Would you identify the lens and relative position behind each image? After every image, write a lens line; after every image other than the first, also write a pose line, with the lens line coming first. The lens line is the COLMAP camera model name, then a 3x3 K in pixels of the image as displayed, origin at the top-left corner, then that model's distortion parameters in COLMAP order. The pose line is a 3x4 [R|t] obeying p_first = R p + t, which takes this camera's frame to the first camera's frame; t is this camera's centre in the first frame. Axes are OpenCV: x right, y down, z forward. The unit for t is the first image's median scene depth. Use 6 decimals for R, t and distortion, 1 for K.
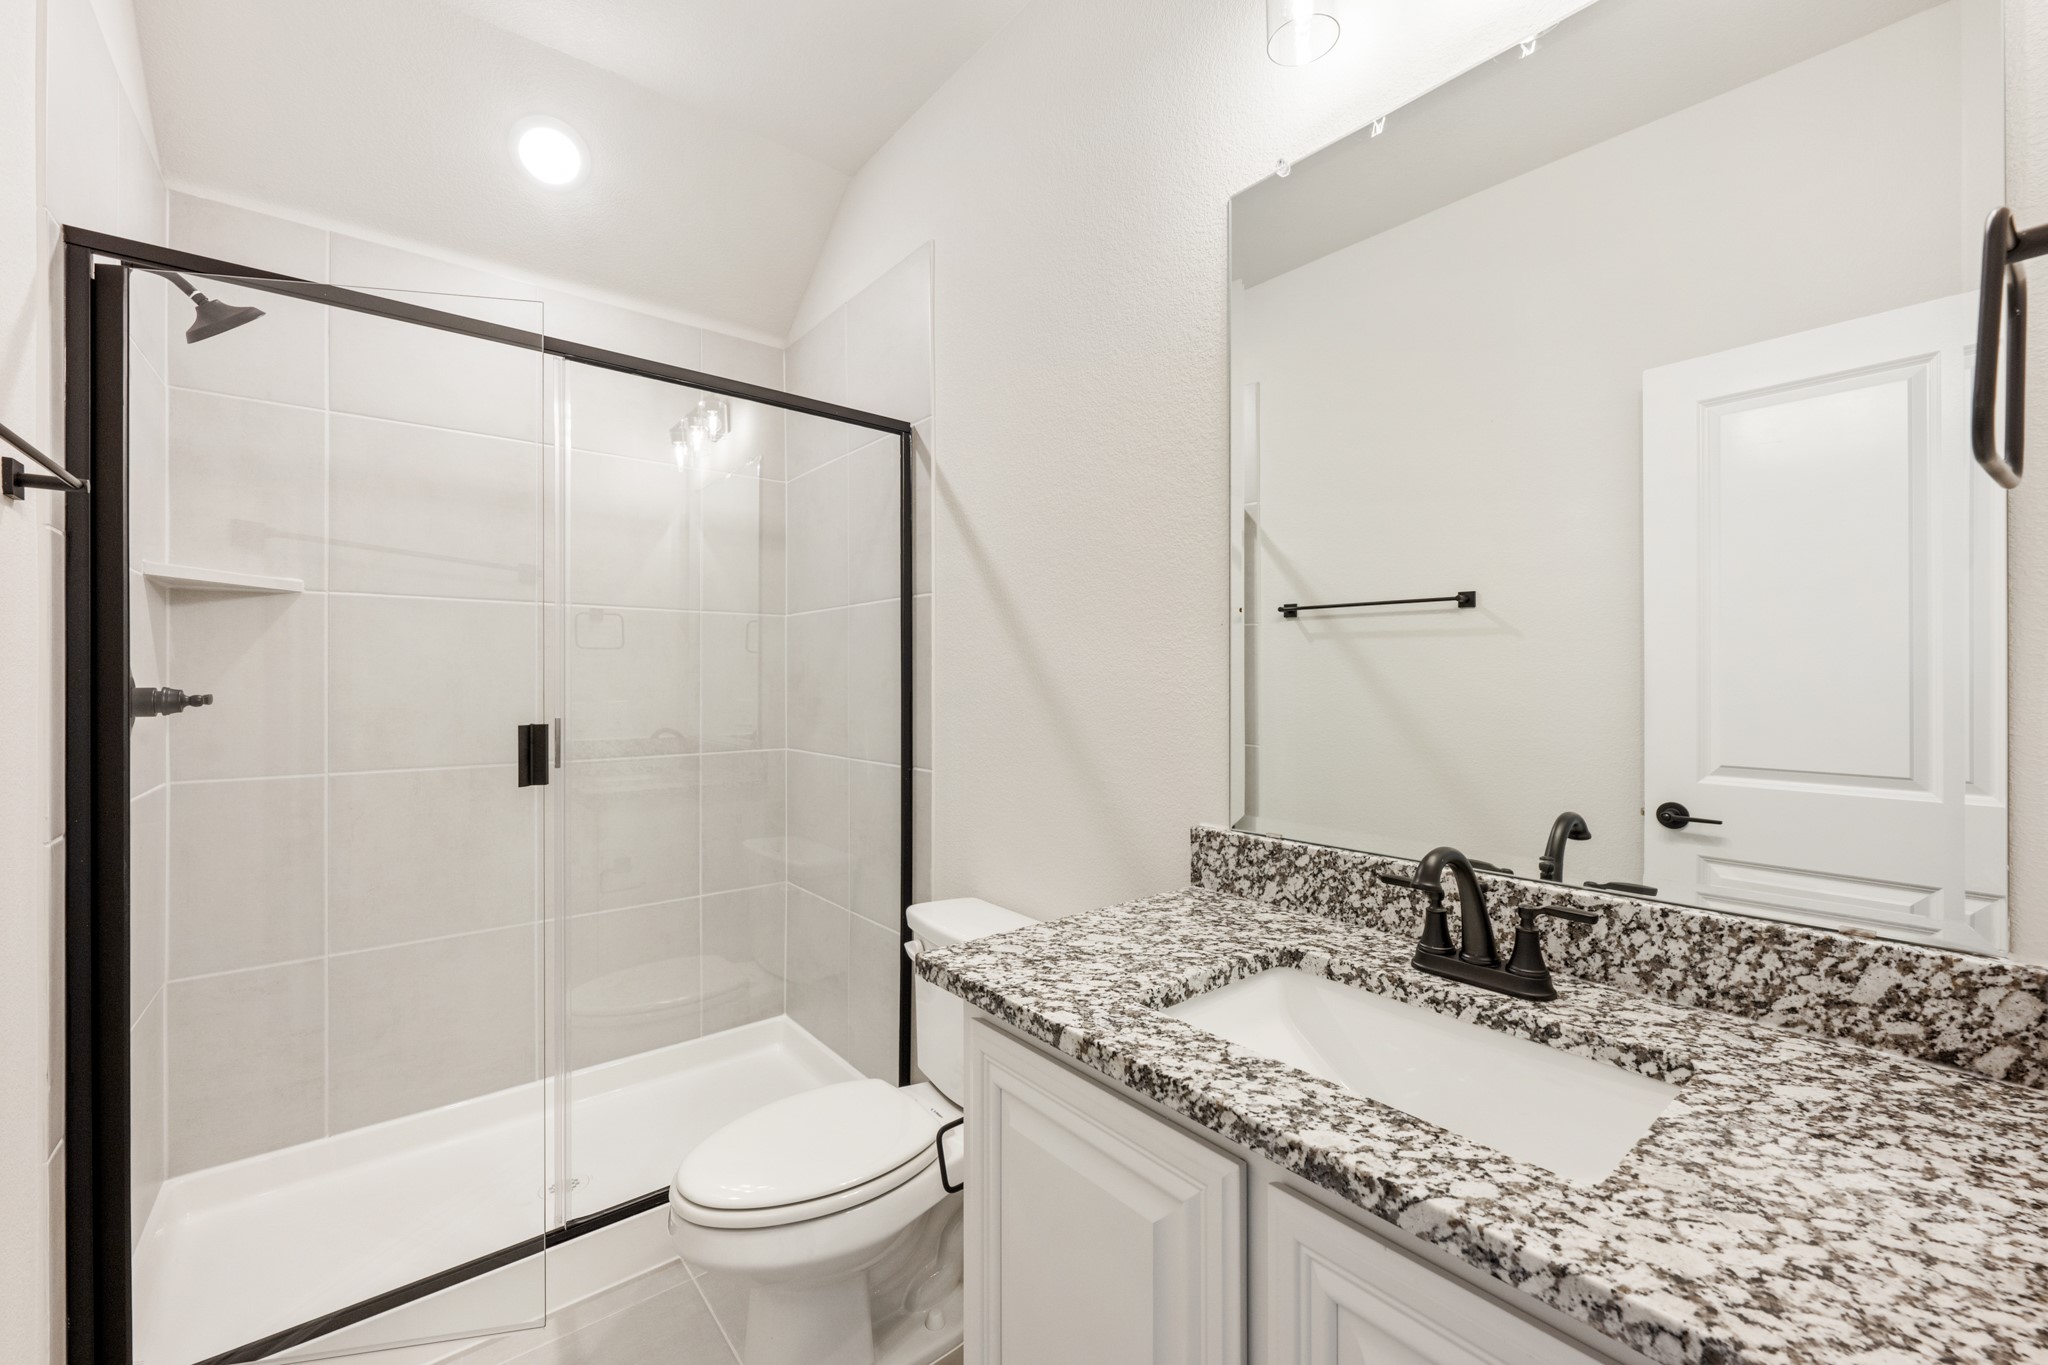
lens RADIAL K [[808.1, 0, 1029.4], [0, 808.1, 674.0], [0, 0, 1]] dist [-0.000061, -0.000003]
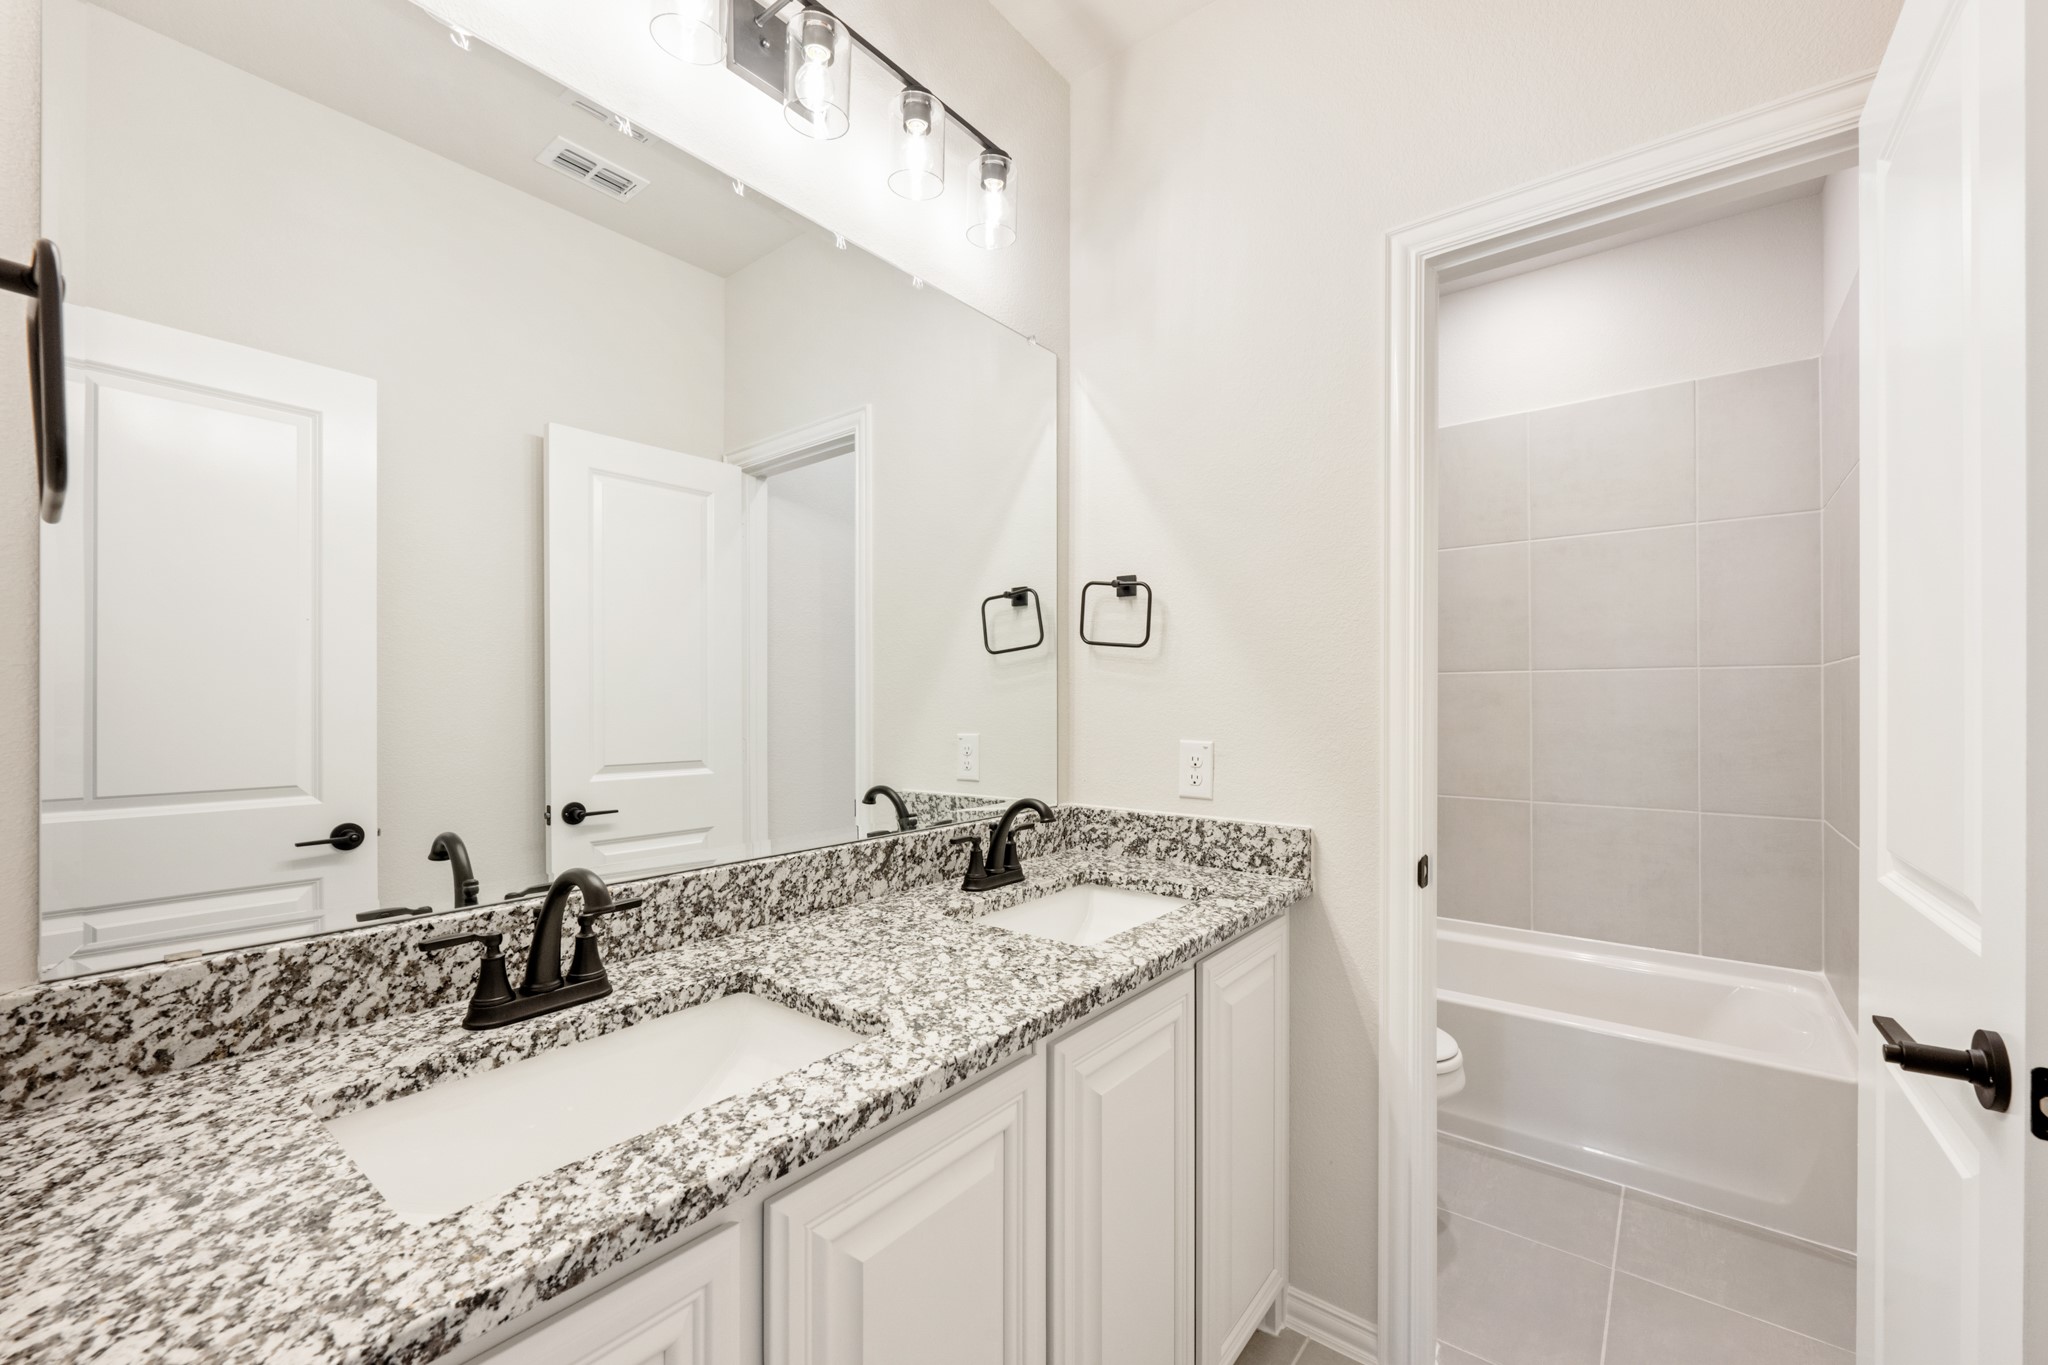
lens RADIAL K [[825.5, 0, 1022.7], [0, 825.5, 685.5], [0, 0, 1]] dist [-0.000174, -0.000026]
pose [[-0.203436, 0.004655, 0.979077, -0.539664], [0.003275, 0.999986, -0.004074, -0.003829], [-0.979083, 0.002378, -0.203449, 0.638118]]
